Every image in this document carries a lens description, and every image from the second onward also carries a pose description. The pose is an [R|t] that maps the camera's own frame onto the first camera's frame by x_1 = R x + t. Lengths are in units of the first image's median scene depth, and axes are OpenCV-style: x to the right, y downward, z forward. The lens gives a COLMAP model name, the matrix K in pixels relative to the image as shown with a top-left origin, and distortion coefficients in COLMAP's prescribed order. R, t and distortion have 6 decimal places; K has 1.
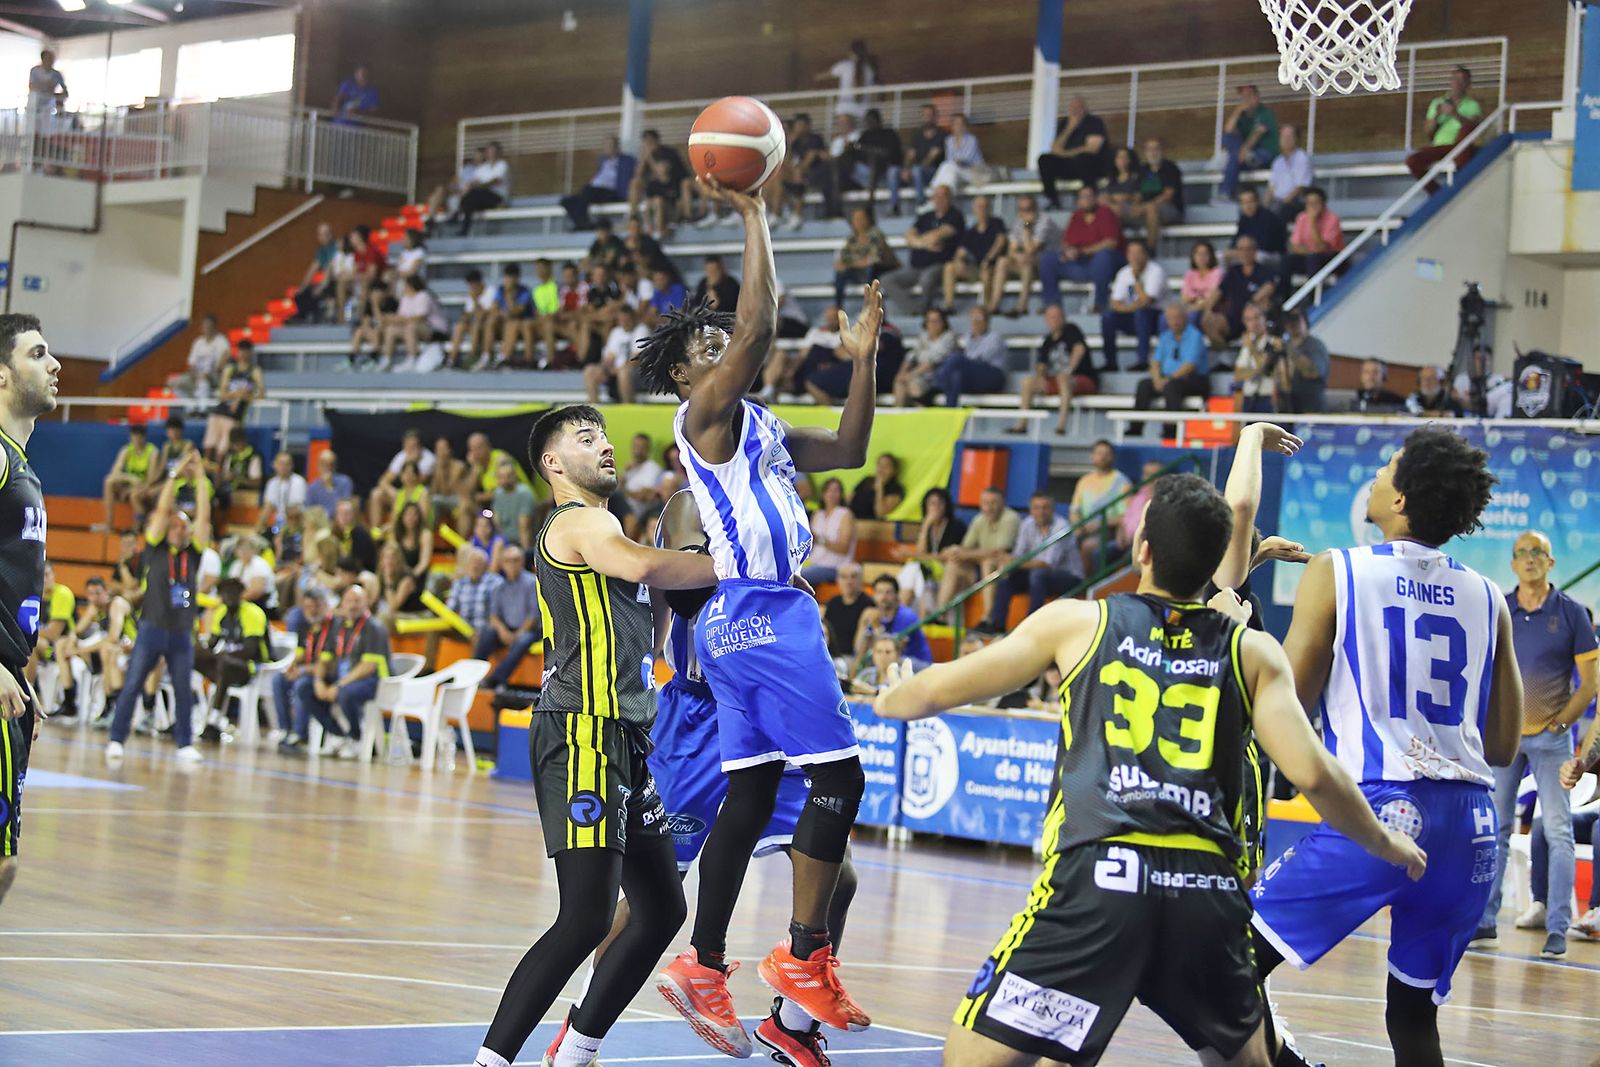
lens RADIAL K [[3846.1, 0, 801.5], [0, 3846.1, 538.3], [0, 0, 1]] dist [-0.159271, 0.144163]
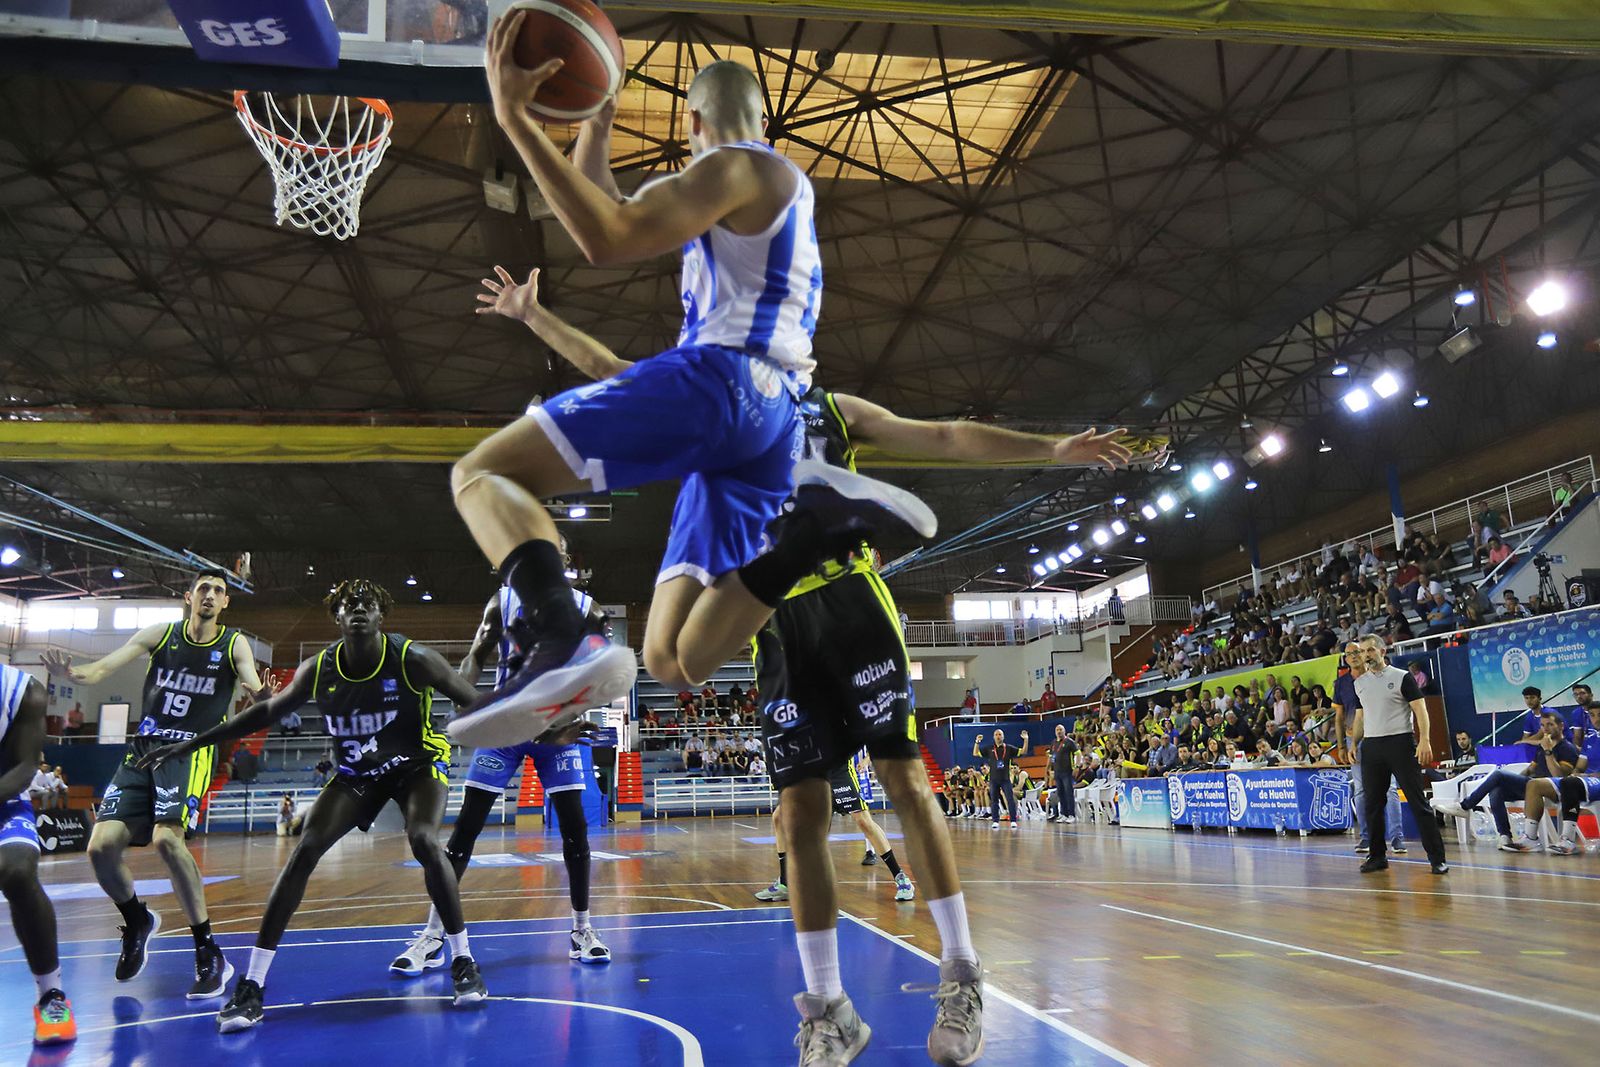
lens RADIAL K [[1181.1, 0, 800.0], [0, 1181.1, 533.5], [0, 0, 1]] dist [-0.031822, 0.071887]
pose [[0.850657, -0.205447, -0.483915, 0.176853], [0.099729, 0.966827, -0.235158, 0.046321], [0.516175, 0.151778, 0.842928, 0.270386]]
